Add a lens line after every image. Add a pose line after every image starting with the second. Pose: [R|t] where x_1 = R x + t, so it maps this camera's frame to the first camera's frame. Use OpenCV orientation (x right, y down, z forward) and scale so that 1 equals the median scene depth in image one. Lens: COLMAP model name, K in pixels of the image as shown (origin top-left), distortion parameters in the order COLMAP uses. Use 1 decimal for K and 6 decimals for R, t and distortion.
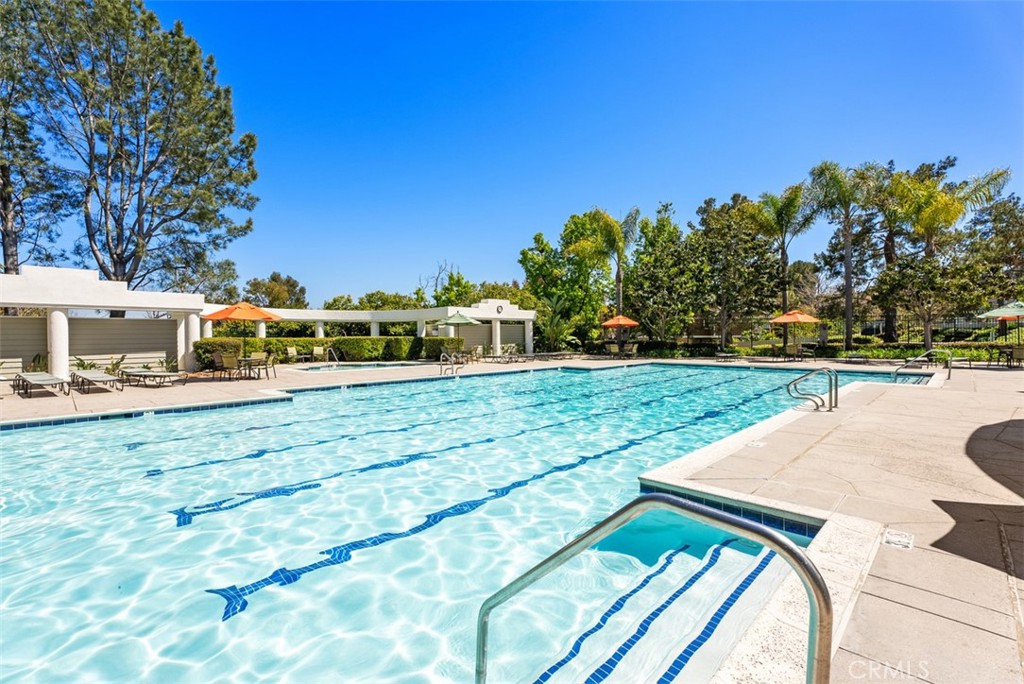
lens RADIAL K [[455.5, 0, 510.7], [0, 455.5, 337.5], [0, 0, 1]] dist [0.002372, -0.001683]
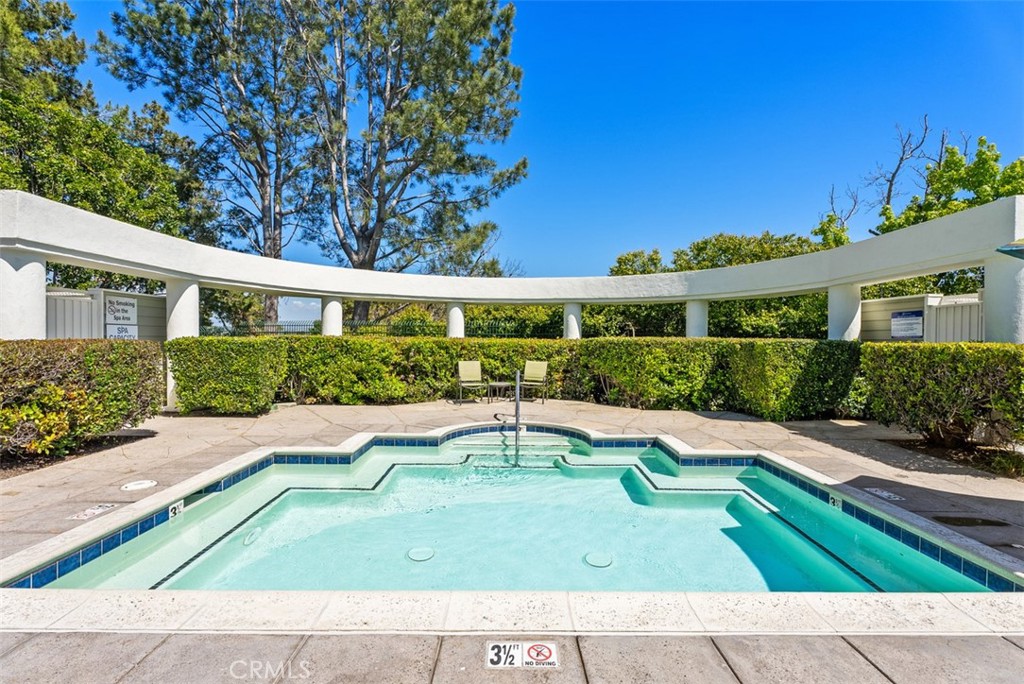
lens RADIAL K [[455.5, 0, 509.6], [0, 455.5, 337.8], [0, 0, 1]] dist [0.002372, -0.001683]
pose [[0.703955, 0.011375, -0.710154, -0.135148], [-0.013617, 0.999904, 0.002518, -0.001009], [0.710114, 0.007898, 0.704042, 0.619587]]
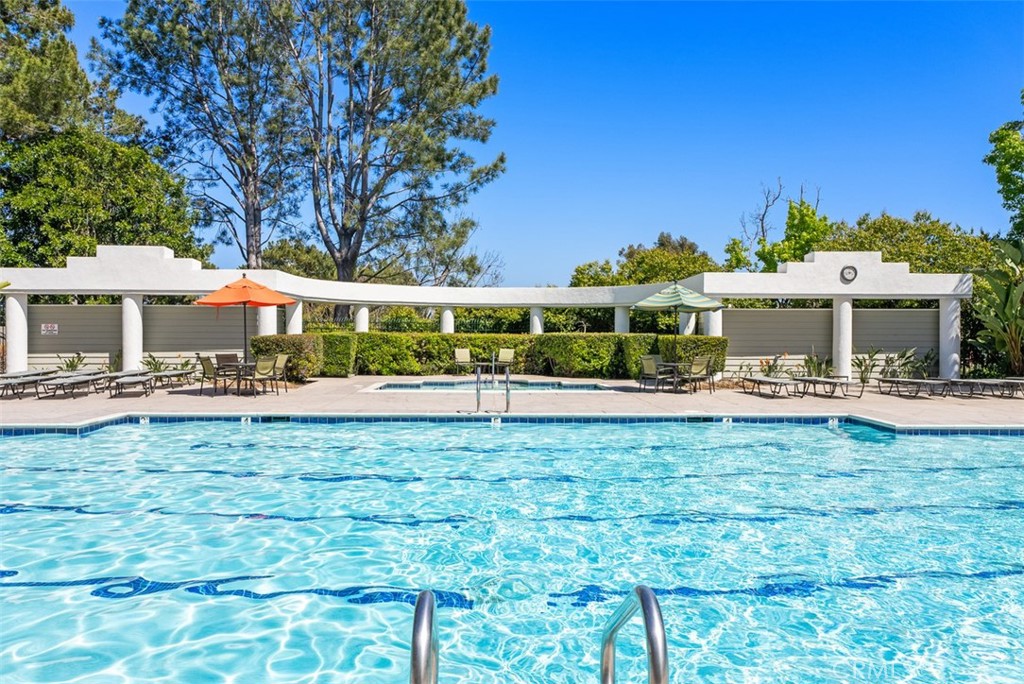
lens RADIAL K [[761.3, 0, 508.1], [0, 761.3, 342.7], [0, 0, 1]] dist [-0.003918, -0.002204]
pose [[0.723877, 0.019613, -0.689650, 0.243036], [-0.012250, 0.999804, 0.015575, -0.003219], [0.689820, -0.002826, 0.723976, 0.240854]]
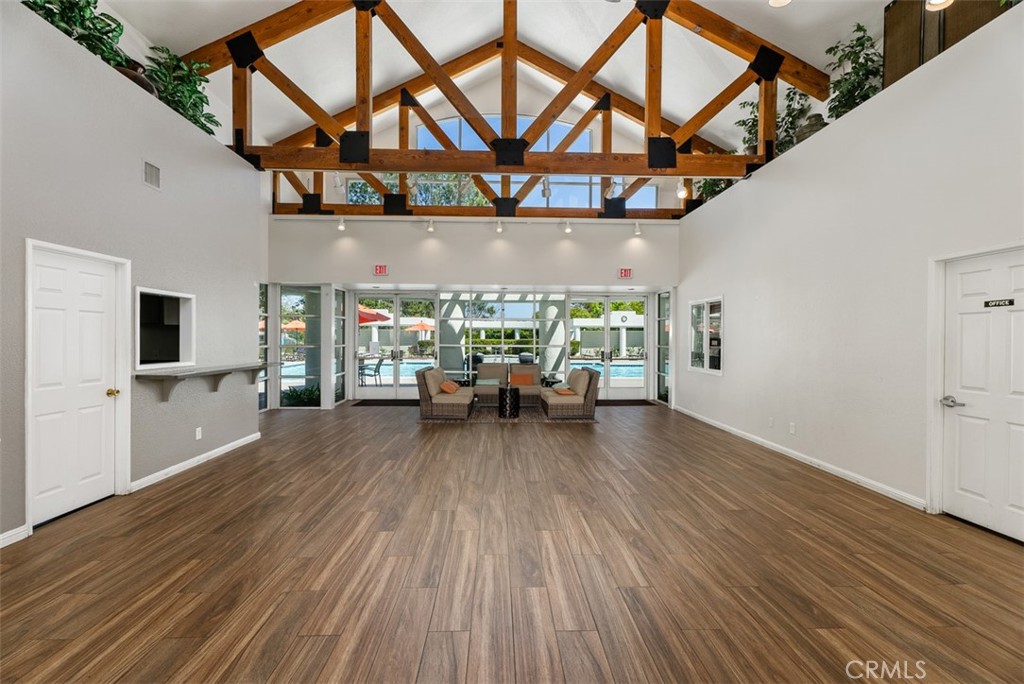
lens RADIAL K [[455.5, 0, 512.9], [0, 455.5, 341.1], [0, 0, 1]] dist [0.002372, -0.001683]
pose [[0.729208, 0.016838, -0.684085, 0.609381], [-0.019324, 0.999805, 0.004011, 0.000318], [0.684020, 0.010294, 0.729391, -0.128405]]
